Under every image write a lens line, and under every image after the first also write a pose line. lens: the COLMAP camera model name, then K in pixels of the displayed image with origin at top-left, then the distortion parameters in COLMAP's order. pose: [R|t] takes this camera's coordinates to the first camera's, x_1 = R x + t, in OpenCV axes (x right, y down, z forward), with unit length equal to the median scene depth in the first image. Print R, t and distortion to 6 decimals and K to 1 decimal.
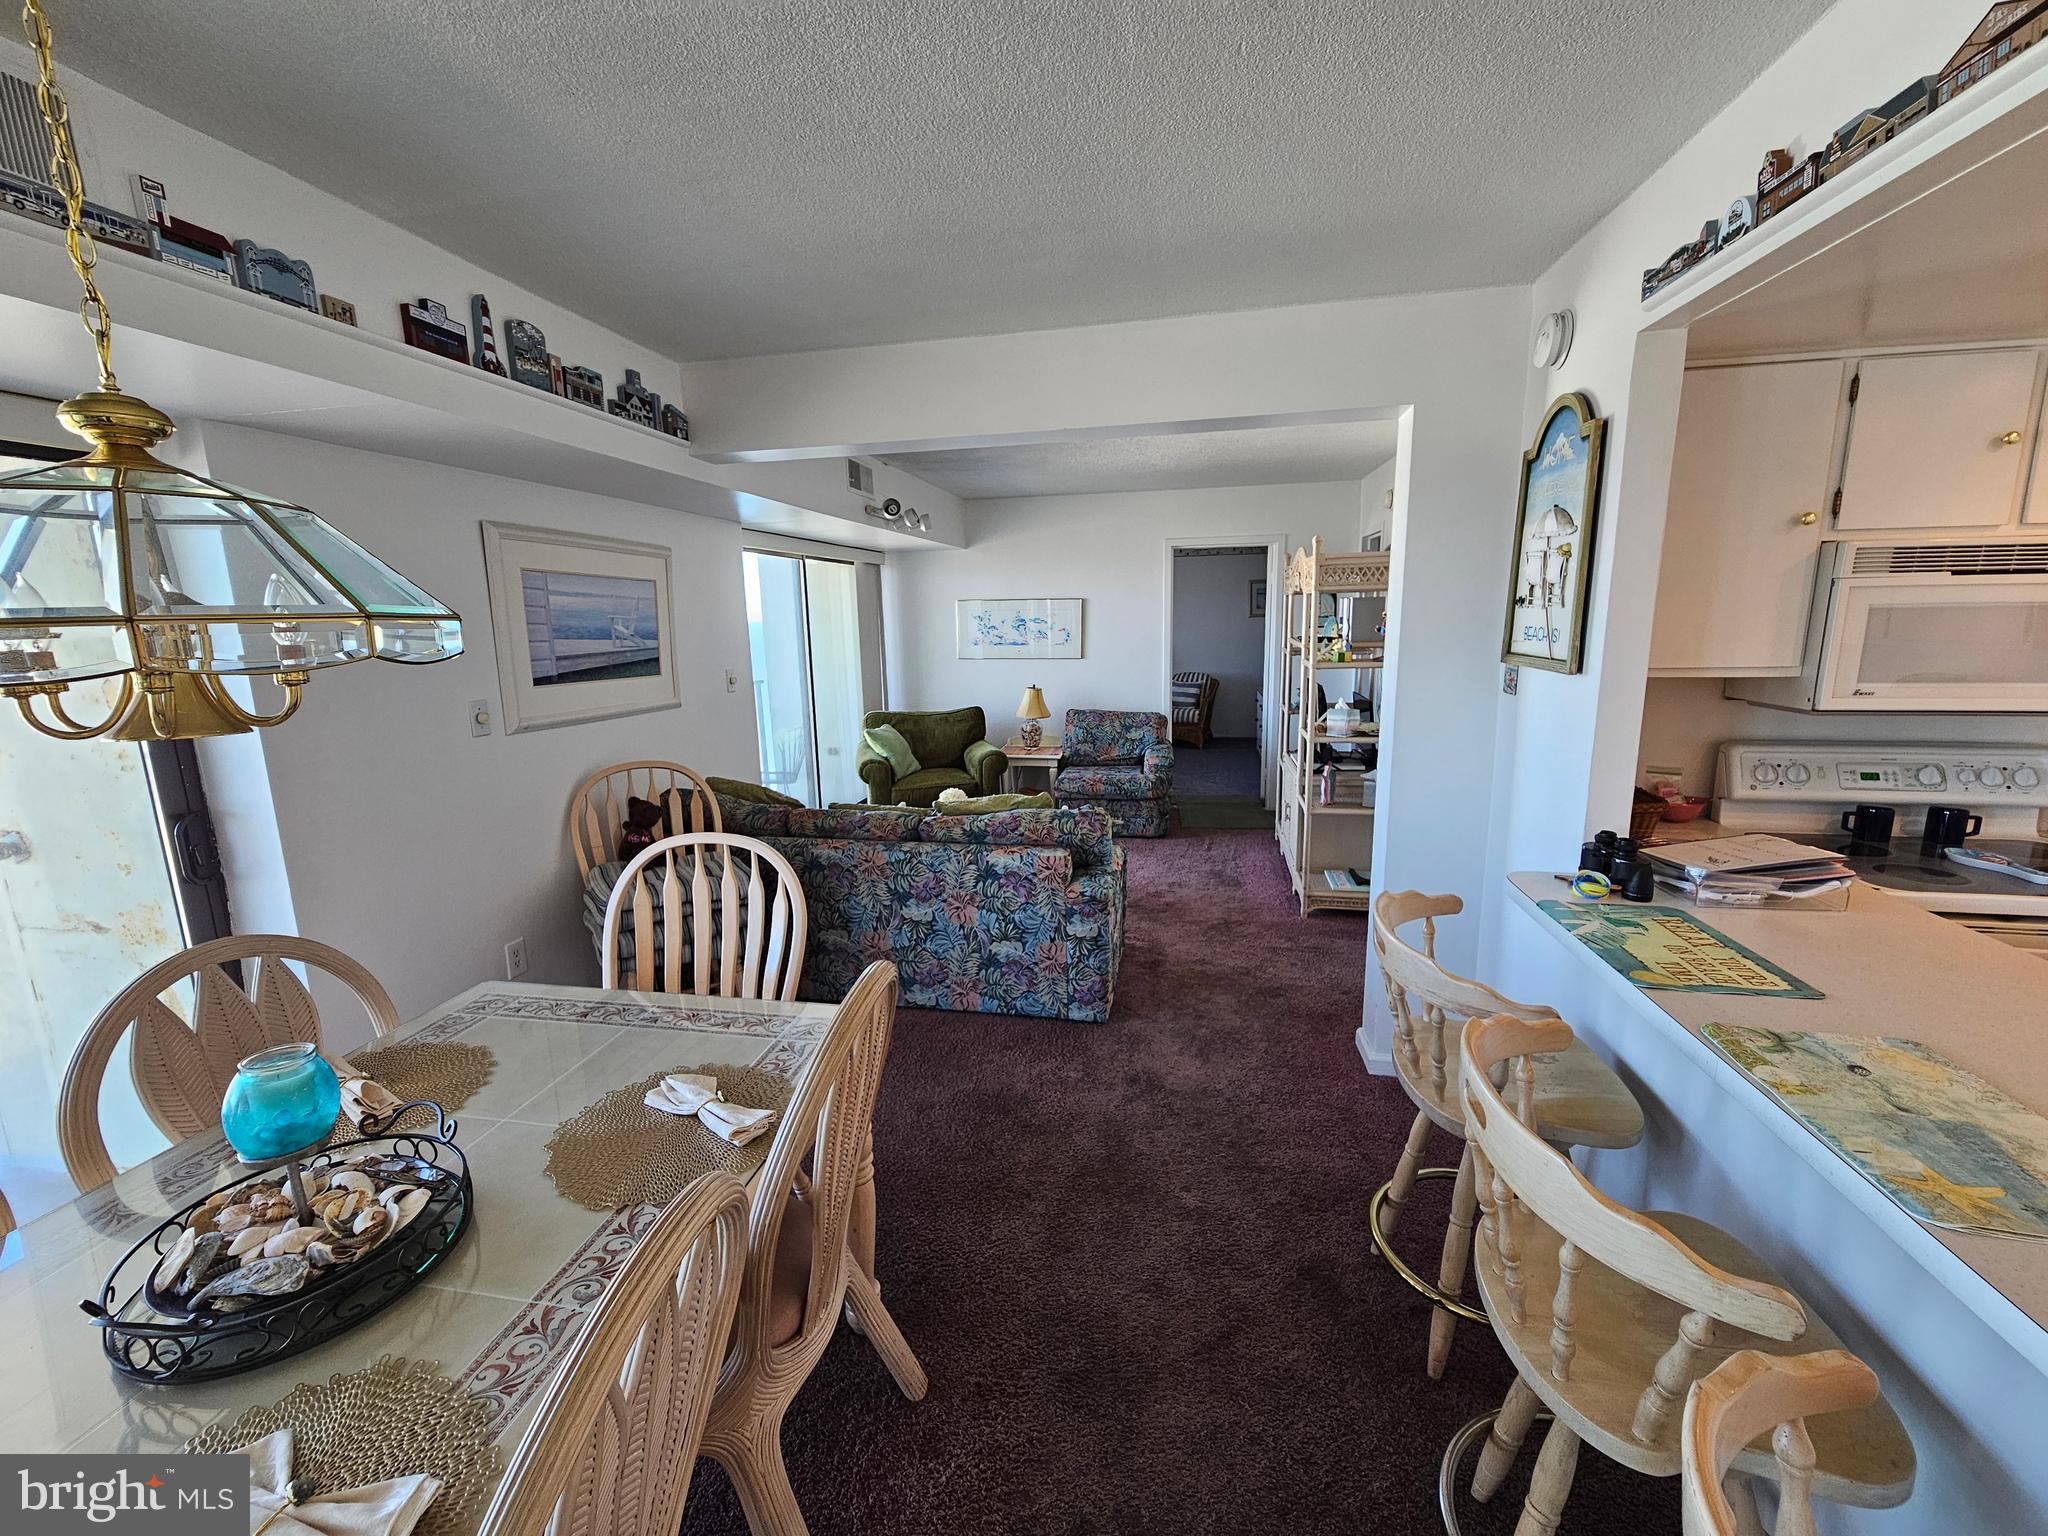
lens RADIAL K [[847.2, 0, 1013.5], [0, 847.2, 767.3], [0, 0, 1]] dist [0.002933, -0.001921]
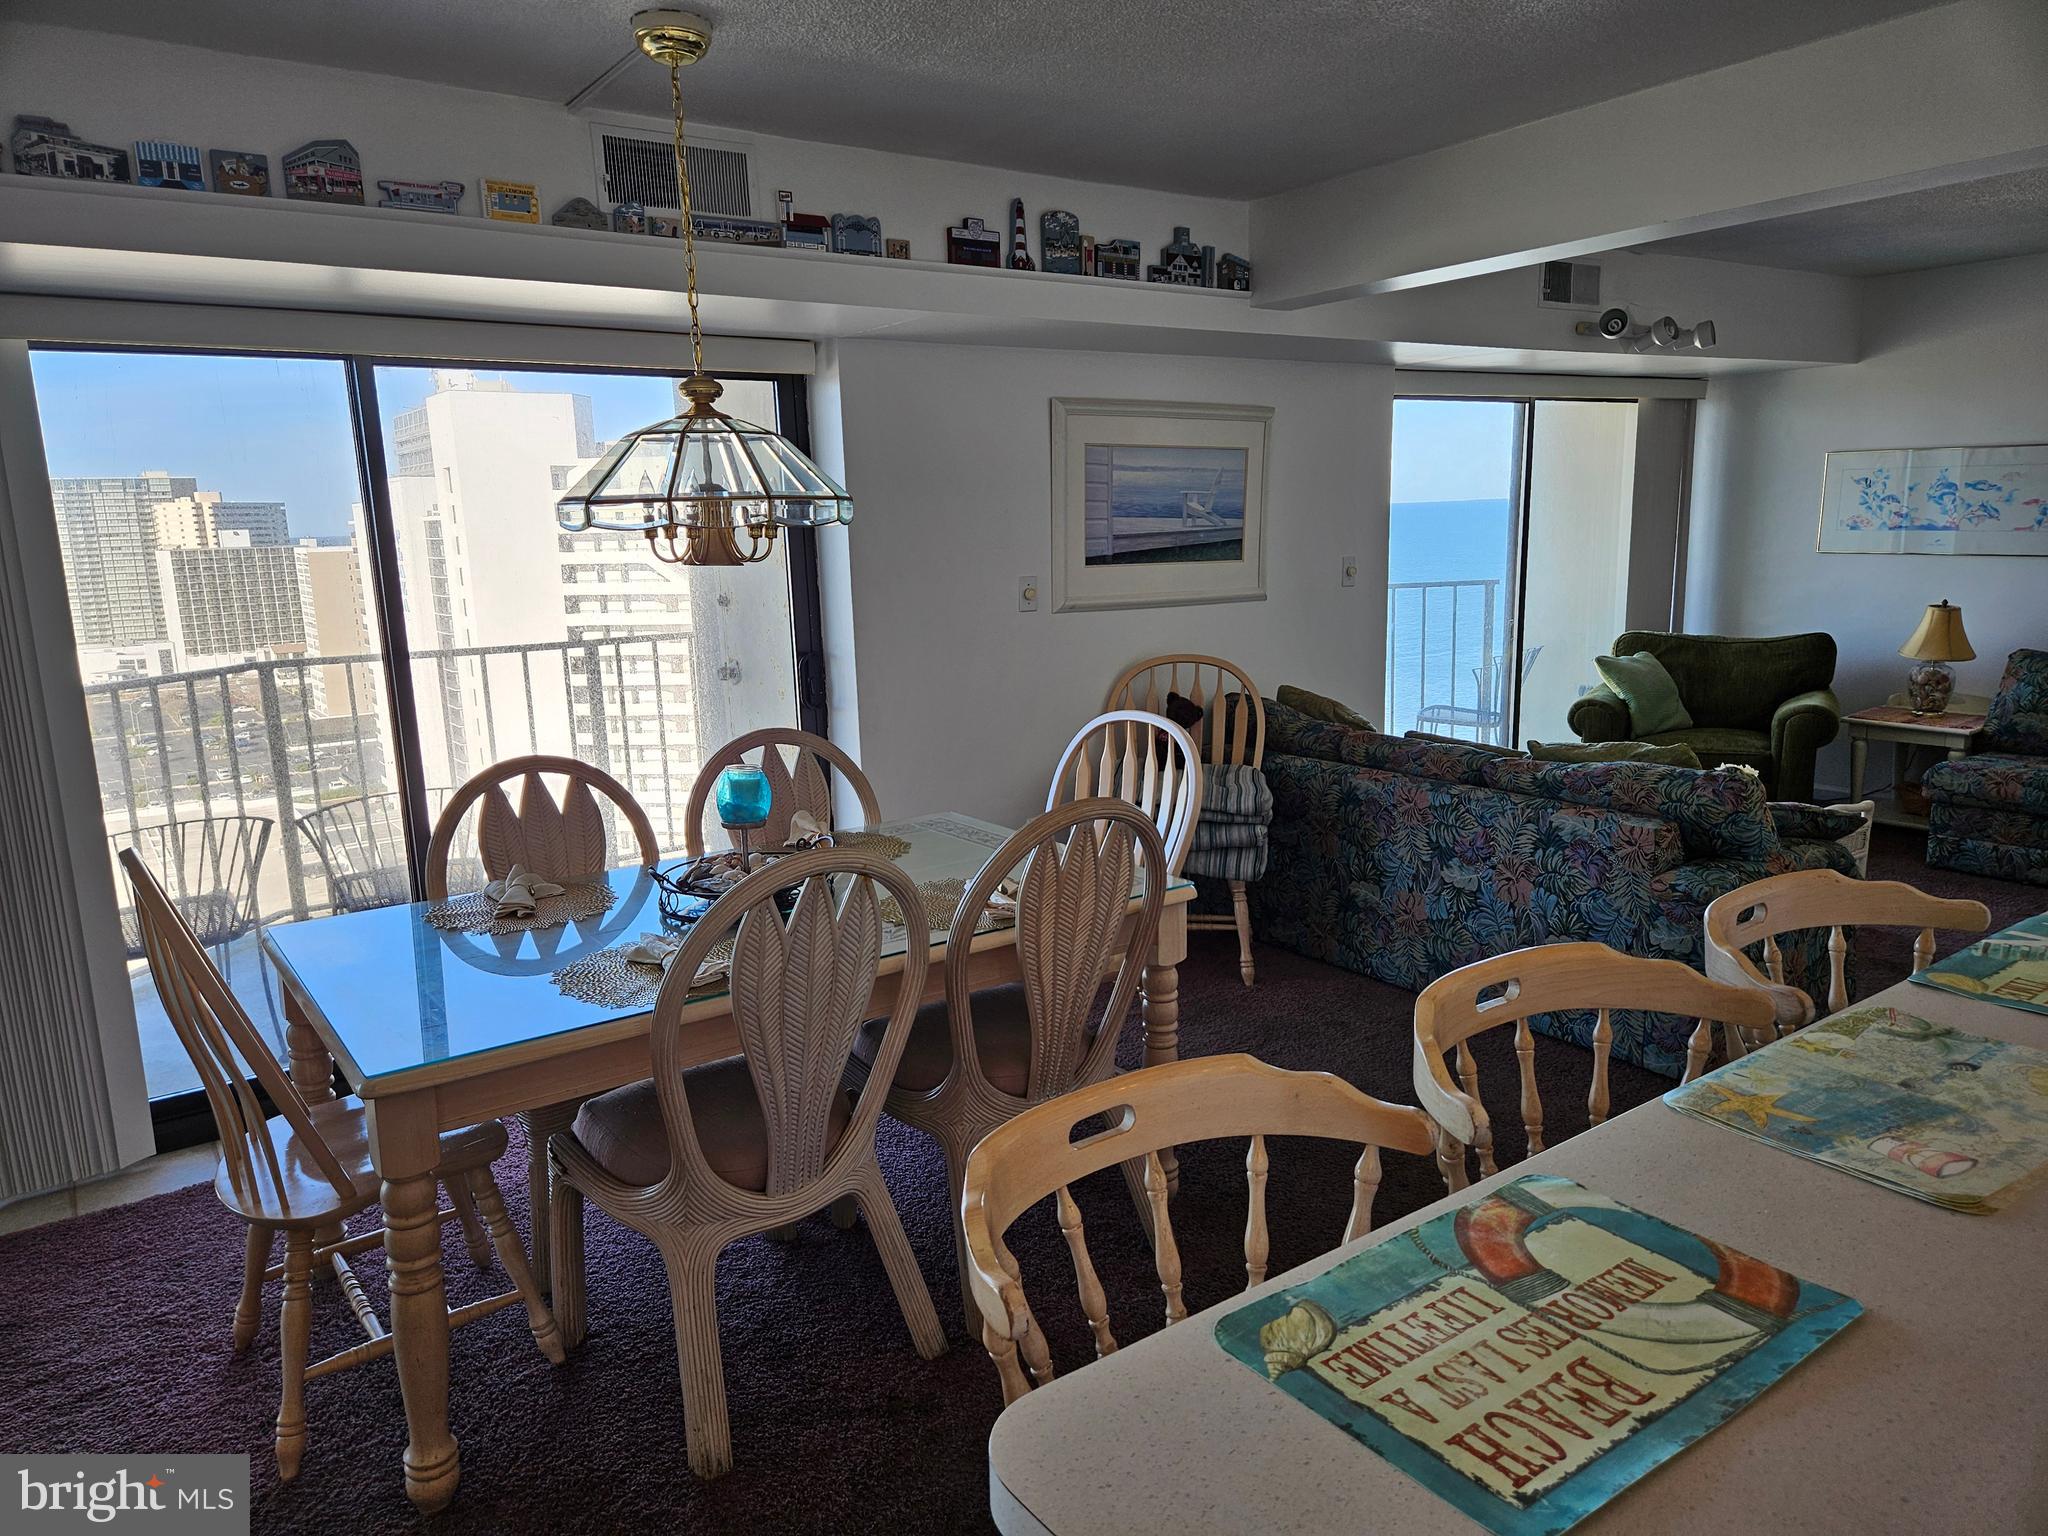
lens RADIAL K [[1376.9, 0, 1009.5], [0, 1376.9, 783.3], [0, 0, 1]] dist [0.045643, -0.010741]
pose [[0.724346, 0.134625, -0.676165, 0.651459], [-0.109958, 0.990754, 0.079467, 0.050109], [0.680612, 0.016788, 0.732452, -0.299261]]
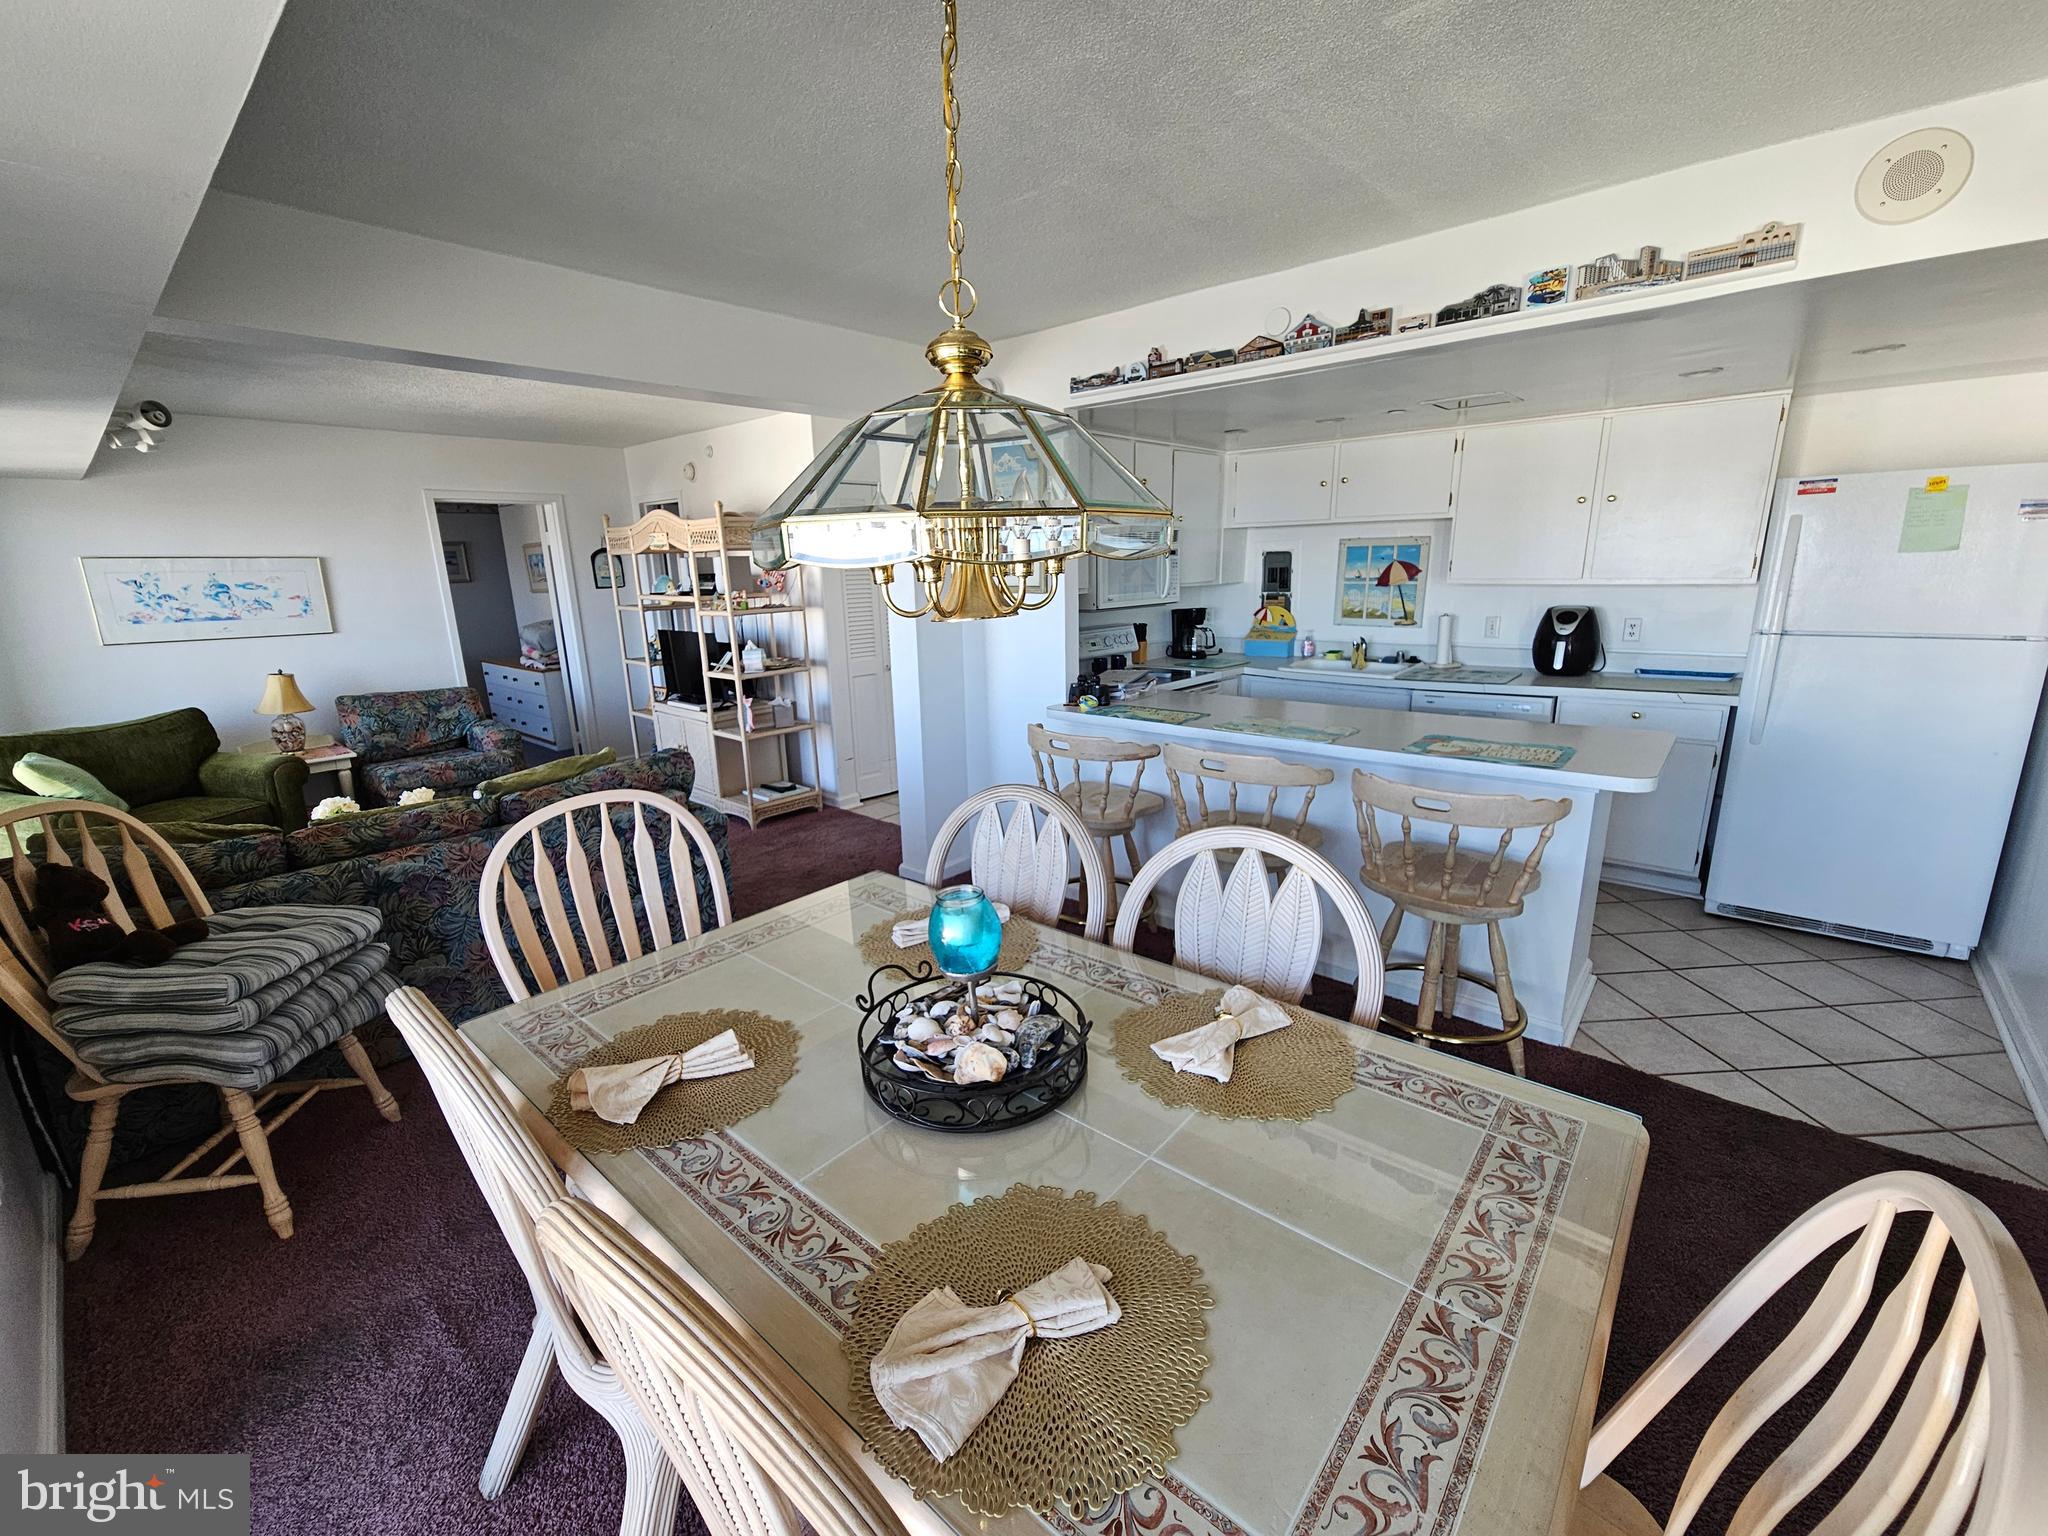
lens RADIAL K [[847.2, 0, 1015.1], [0, 847.2, 769.9], [0, 0, 1]] dist [0.002933, -0.001921]
pose [[0.501522, -0.198966, 0.841955, -0.897005], [0.169981, 0.976888, 0.129602, 0.011631], [-0.848282, 0.078118, 0.523751, 0.136854]]
